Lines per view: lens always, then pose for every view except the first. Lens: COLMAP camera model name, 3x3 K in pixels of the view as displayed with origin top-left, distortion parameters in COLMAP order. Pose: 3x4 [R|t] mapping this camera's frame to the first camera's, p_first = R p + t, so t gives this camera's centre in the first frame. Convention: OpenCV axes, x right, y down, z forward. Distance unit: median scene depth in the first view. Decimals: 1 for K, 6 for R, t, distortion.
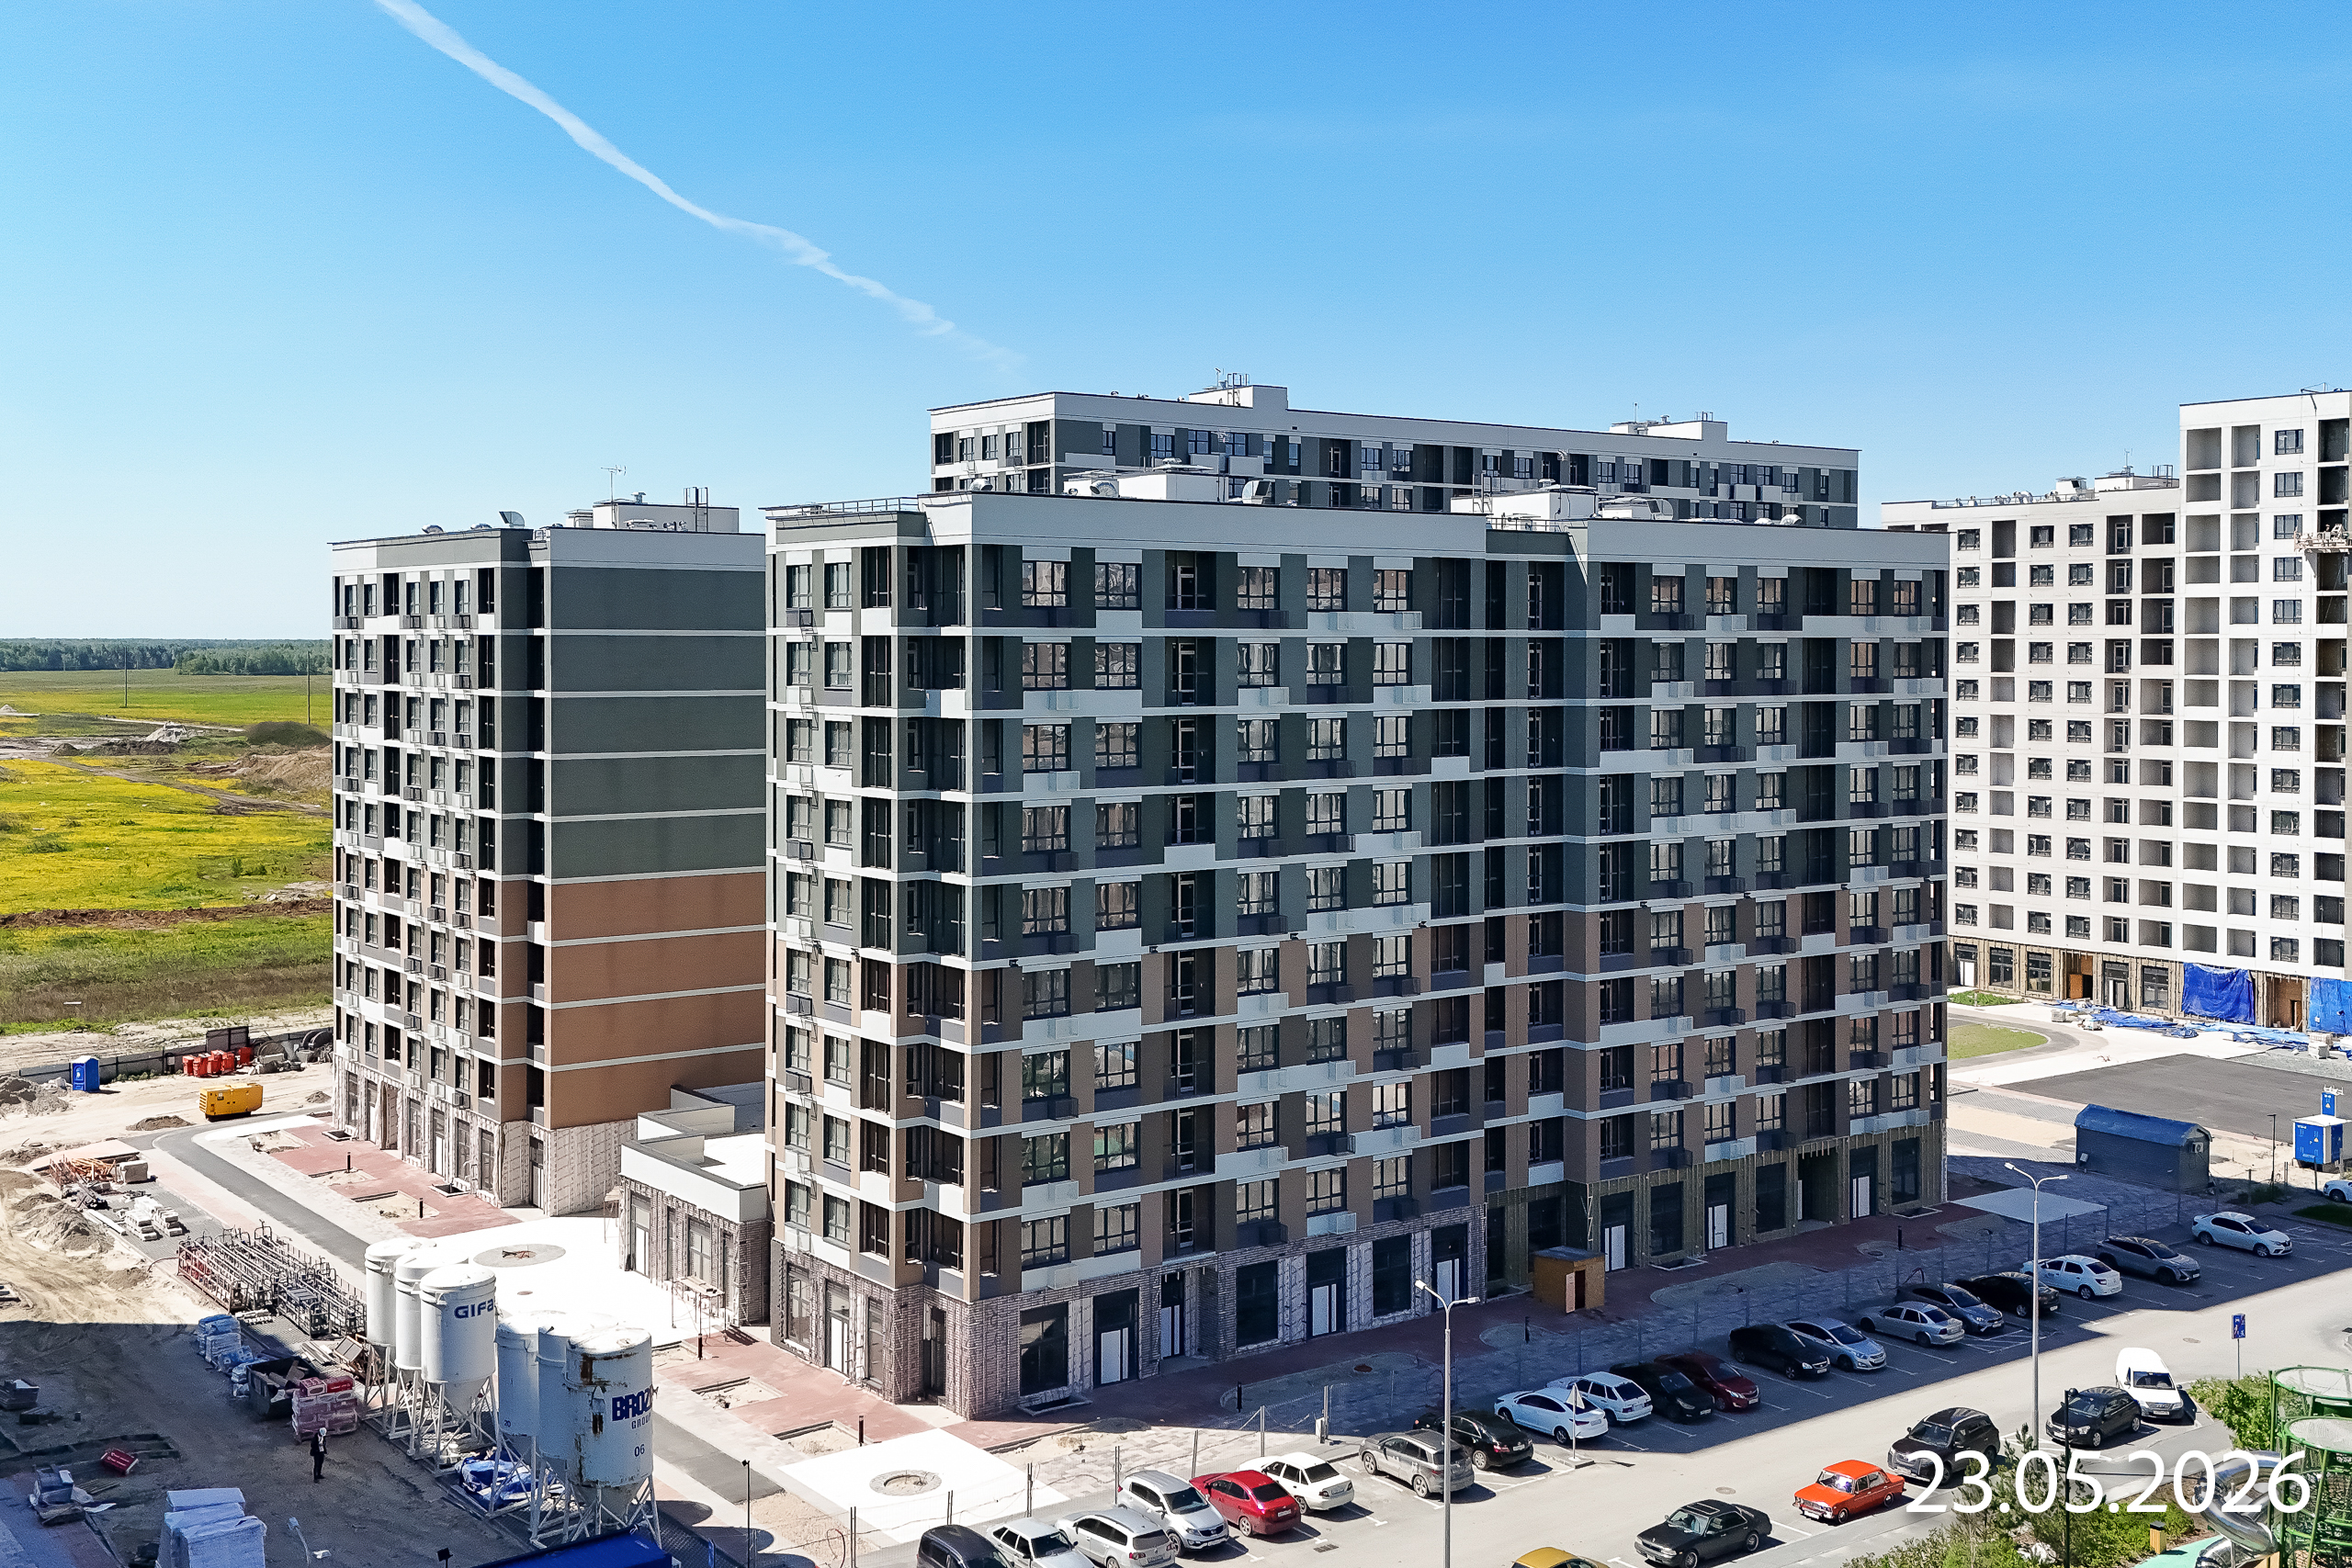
lens RADIAL K [[2461.9, 0, 1176.0], [0, 2461.9, 784.0], [0, 0, 1]] dist [-0.013758, 0.018461]
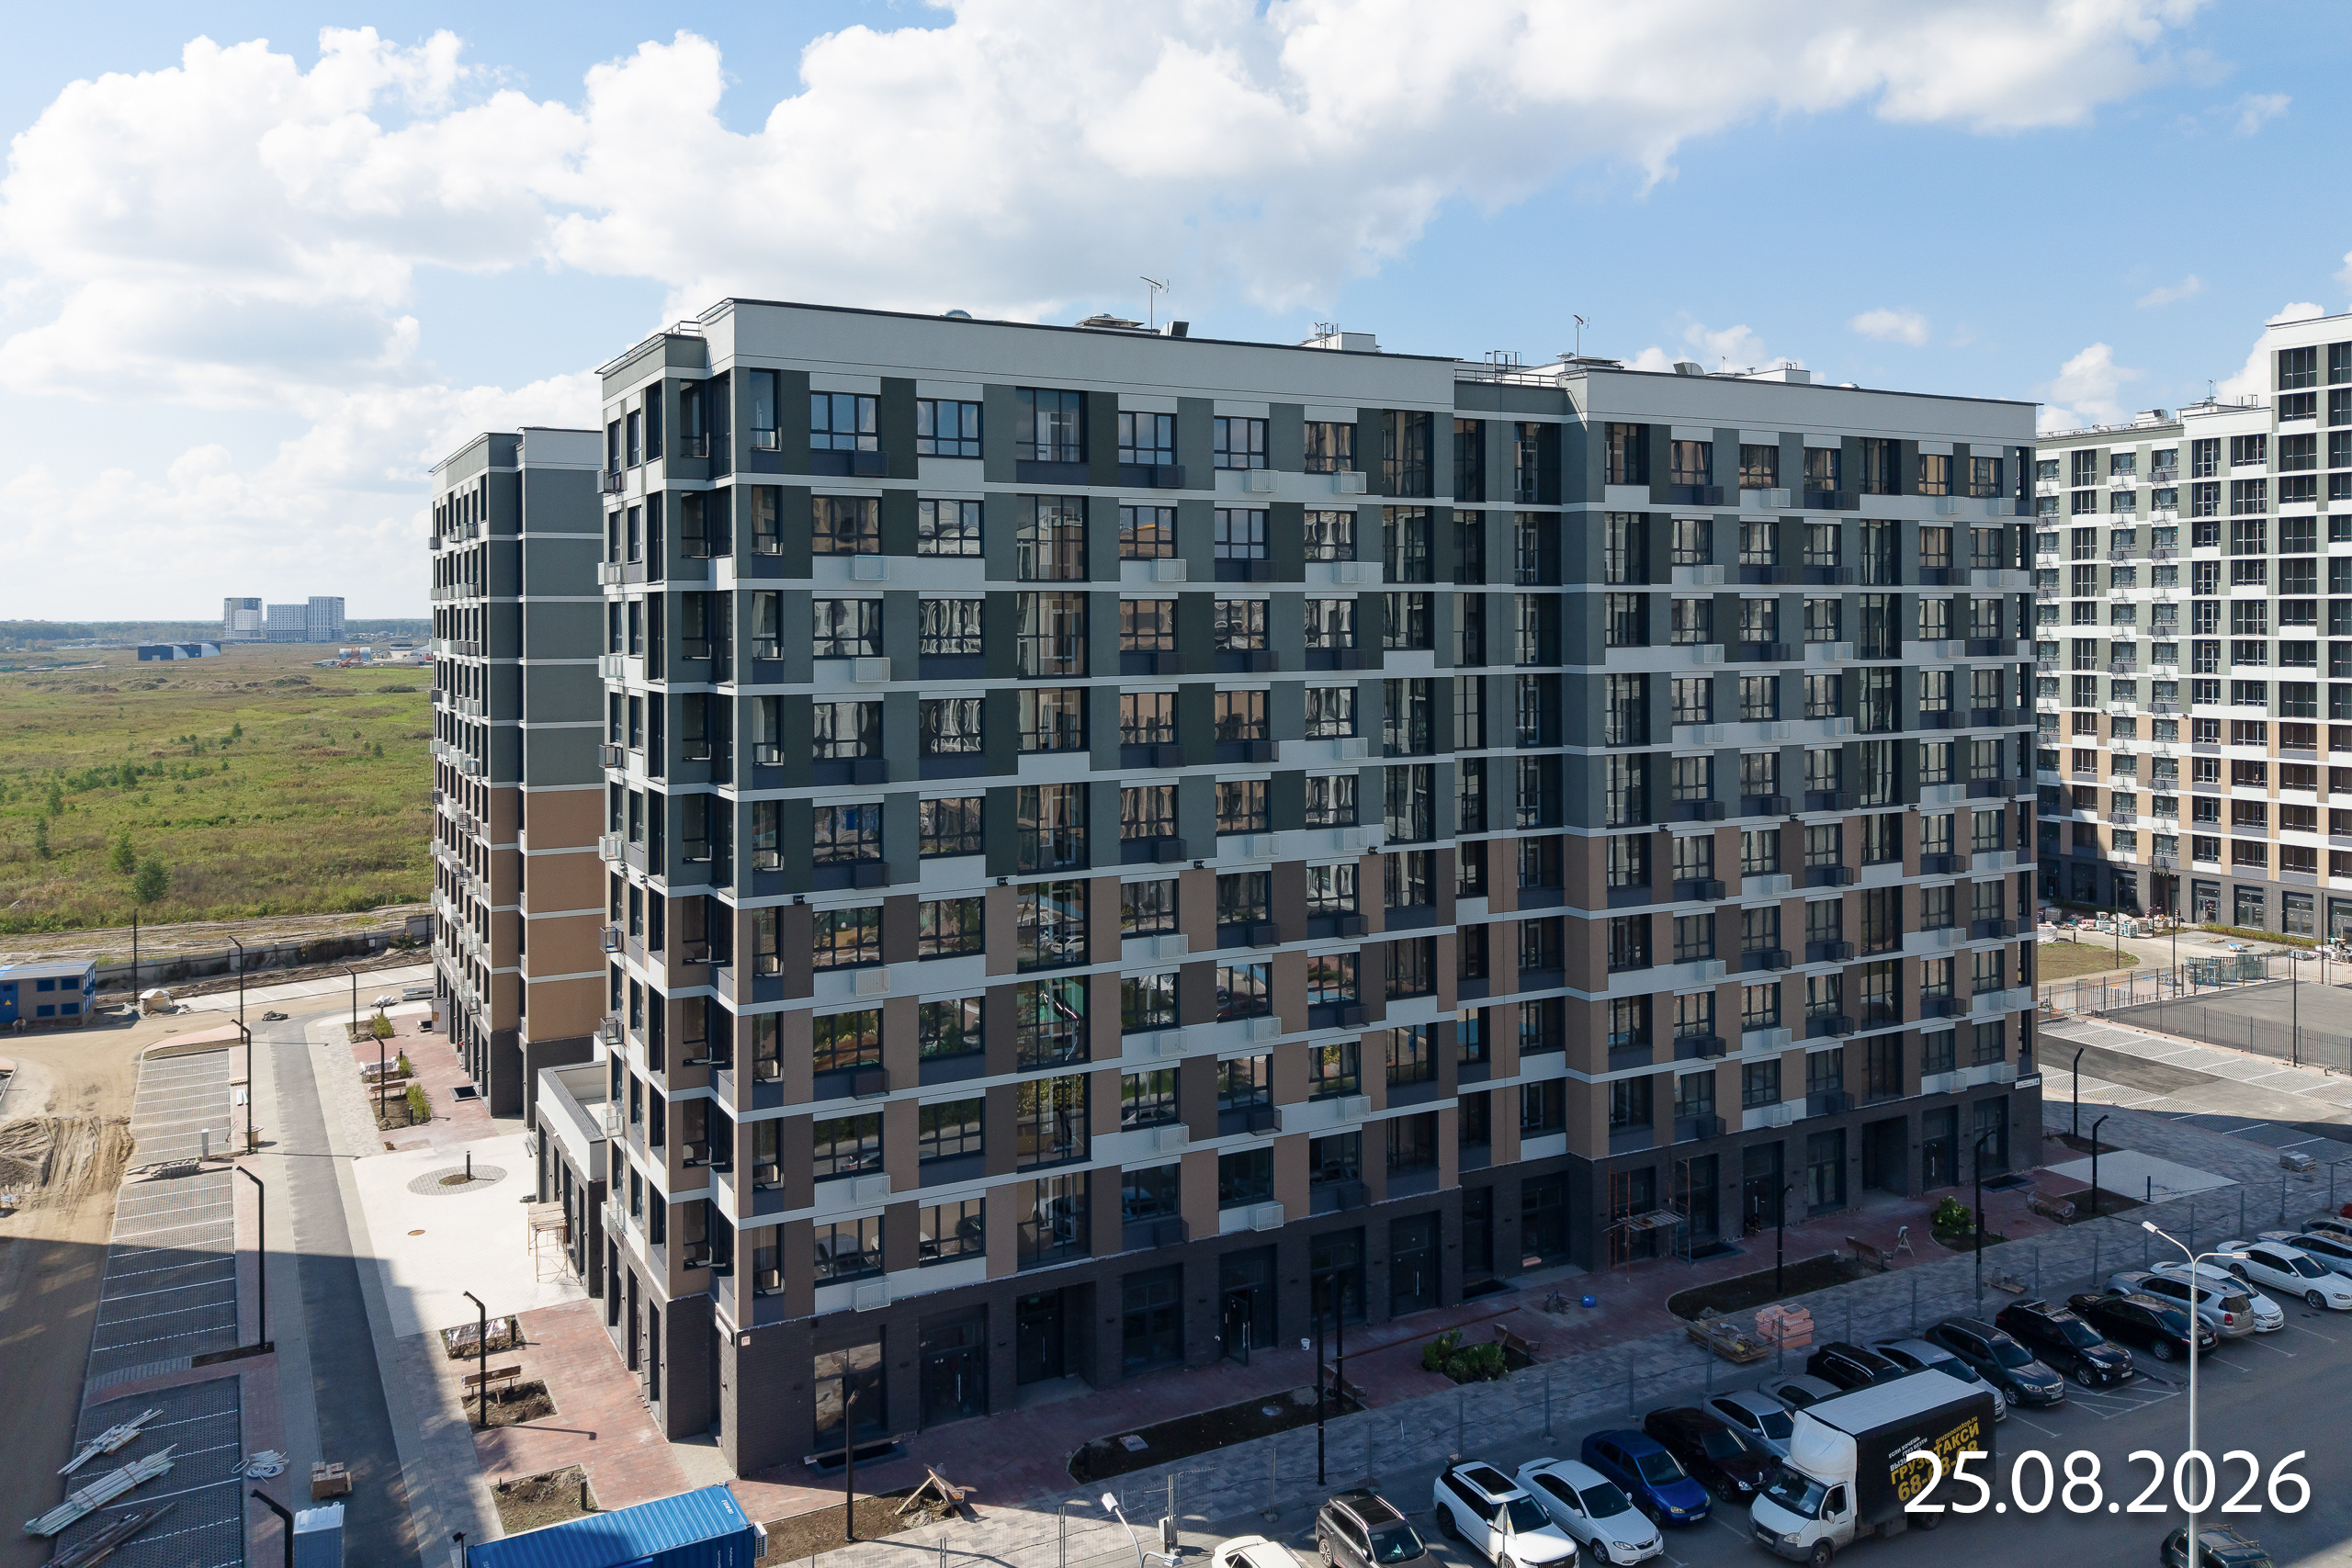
lens RADIAL K [[1868.1, 0, 1211.7], [0, 1868.1, 680.1], [0, 0, 1]] dist [0.007666, -0.170026]
pose [[0.993067, -0.001420, -0.117539, 0.114724], [-0.001276, 0.999738, -0.022854, 0.013359], [0.117541, 0.022845, 0.992805, 0.352780]]
